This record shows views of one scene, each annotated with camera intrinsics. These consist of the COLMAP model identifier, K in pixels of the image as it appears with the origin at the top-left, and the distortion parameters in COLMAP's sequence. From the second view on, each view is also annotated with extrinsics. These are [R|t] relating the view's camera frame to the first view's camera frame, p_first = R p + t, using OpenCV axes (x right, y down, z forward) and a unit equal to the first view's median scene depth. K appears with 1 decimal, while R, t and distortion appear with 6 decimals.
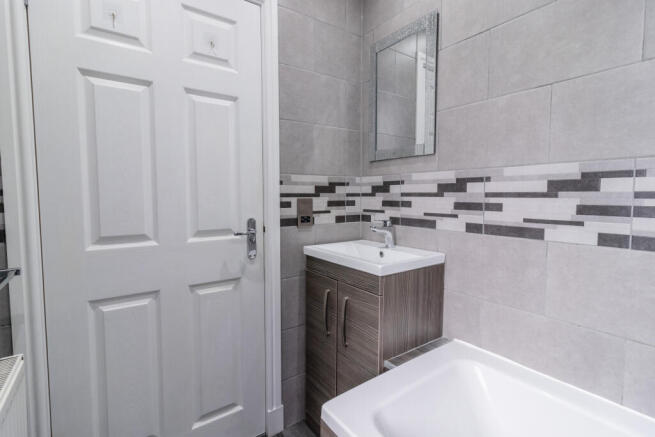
lens RADIAL K [[306.4, 0, 328.0], [0, 306.4, 211.0], [0, 0, 1]] dist [-0.002343, -0.000891]
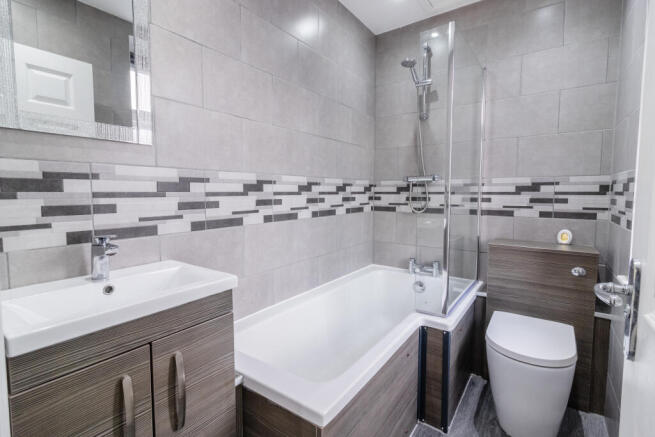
lens RADIAL K [[306.4, 0, 328.0], [0, 306.4, 211.0], [0, 0, 1]] dist [-0.002343, -0.000891]
pose [[-0.321763, -0.053567, 0.945304, -0.647201], [0.058236, 0.995388, 0.076228, -0.048454], [-0.945028, 0.079578, -0.317159, 0.890045]]
